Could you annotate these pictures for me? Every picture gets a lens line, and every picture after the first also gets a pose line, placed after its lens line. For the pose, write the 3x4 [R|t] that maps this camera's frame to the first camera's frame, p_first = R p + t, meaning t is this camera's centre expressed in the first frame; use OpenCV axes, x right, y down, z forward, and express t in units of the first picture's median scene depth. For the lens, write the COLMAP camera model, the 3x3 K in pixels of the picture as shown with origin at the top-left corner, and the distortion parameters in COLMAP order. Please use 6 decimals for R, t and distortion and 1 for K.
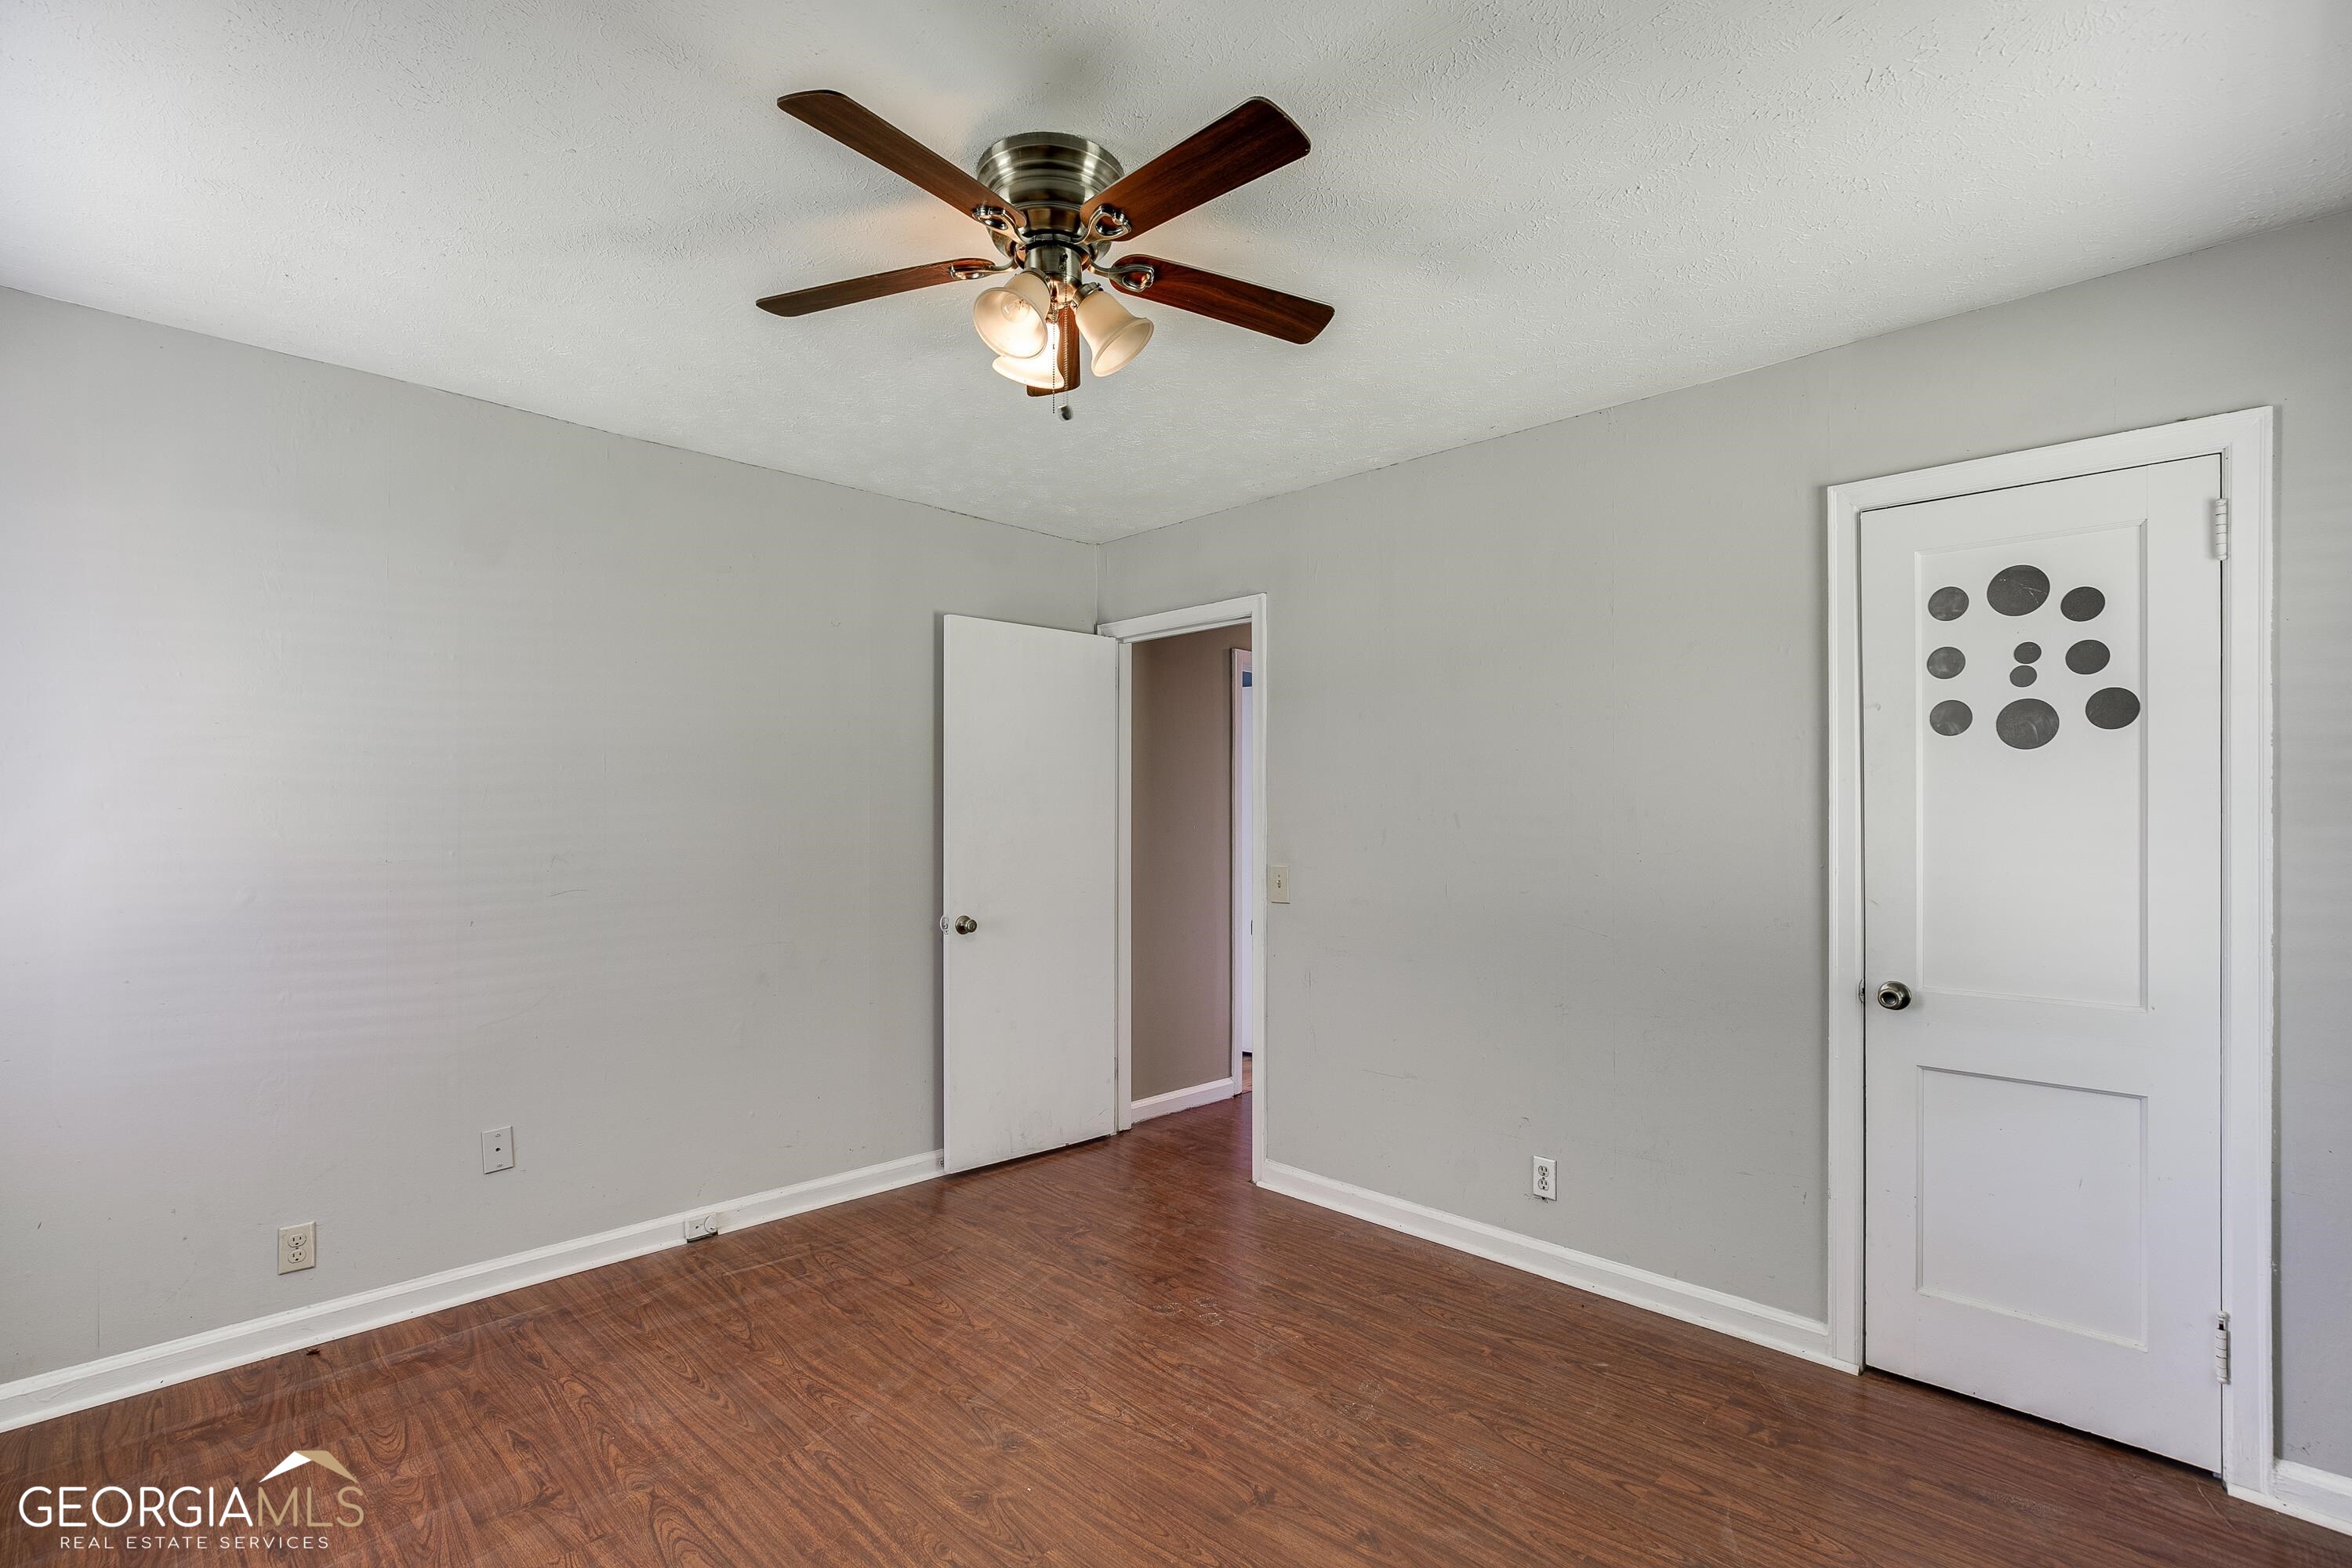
lens RADIAL K [[1062.3, 0, 1181.8], [0, 1062.3, 817.3], [0, 0, 1]] dist [-0.012307, 0.004081]
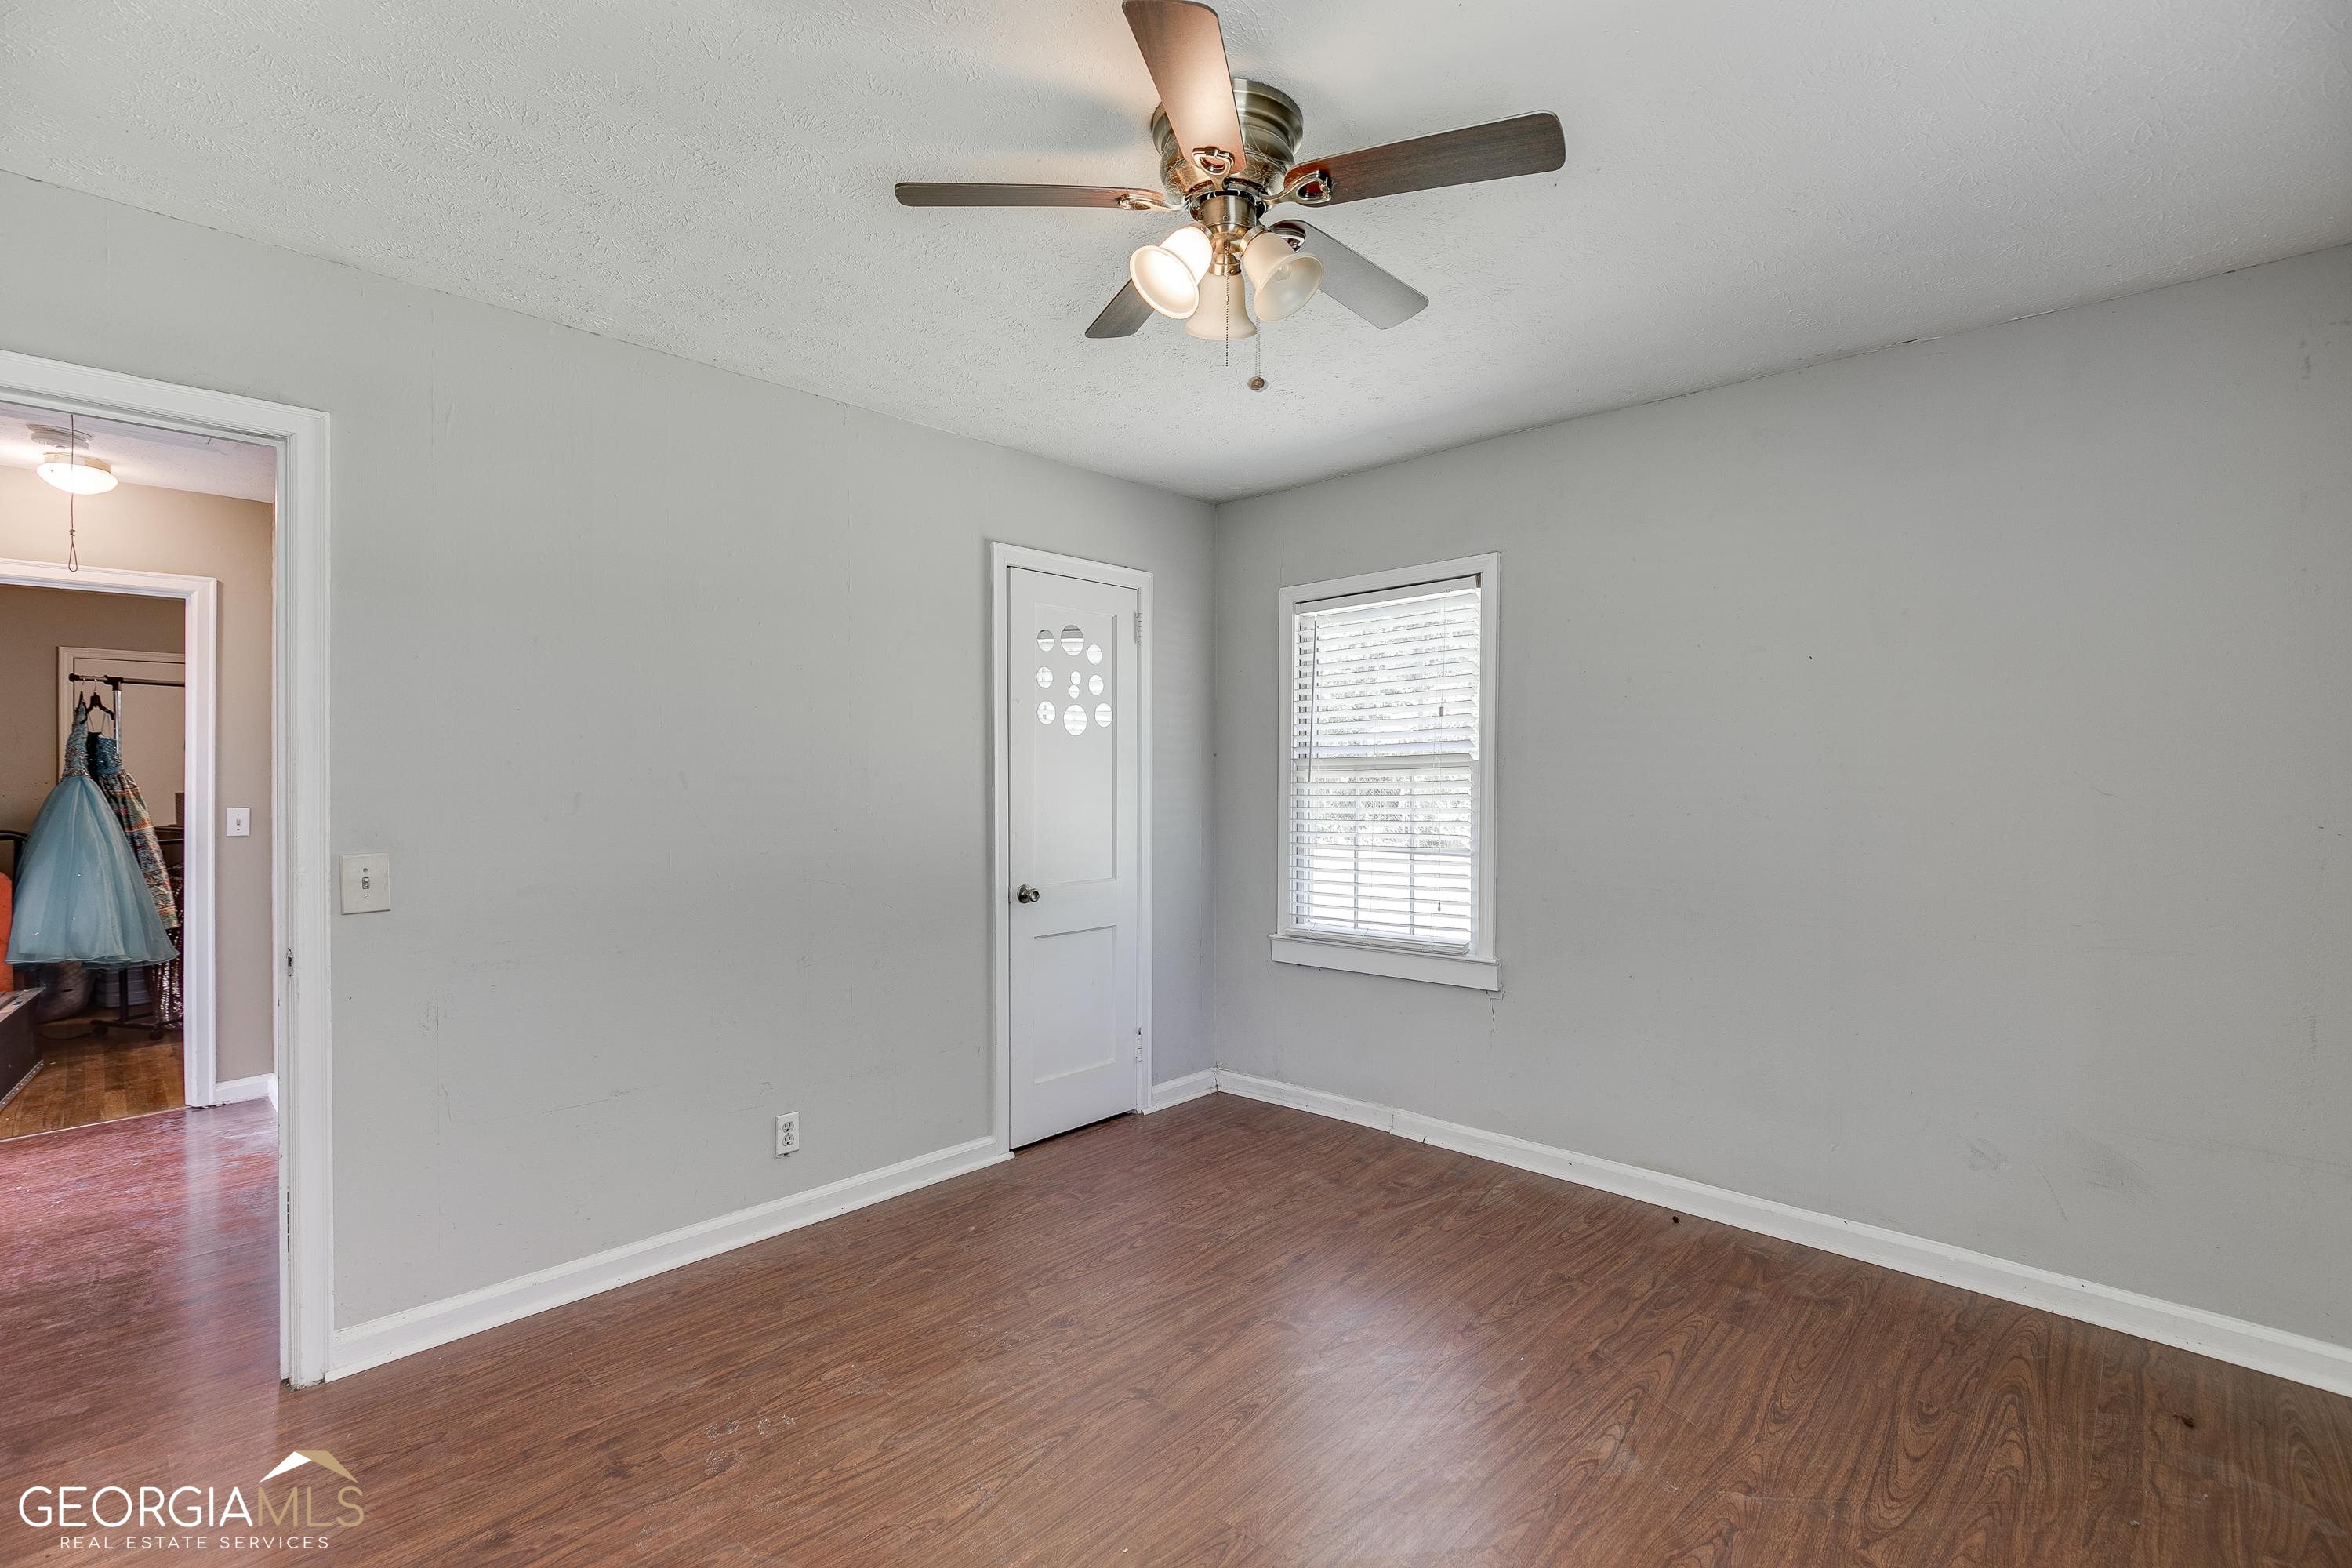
lens RADIAL K [[1062.3, 0, 1172.1], [0, 1062.3, 786.7], [0, 0, 1]] dist [-0.012307, 0.004081]
pose [[-0.014630, -0.011181, 0.999830, -0.803009], [0.002159, 0.999935, 0.011214, -0.001018], [-0.999891, 0.002323, -0.014605, 0.777386]]
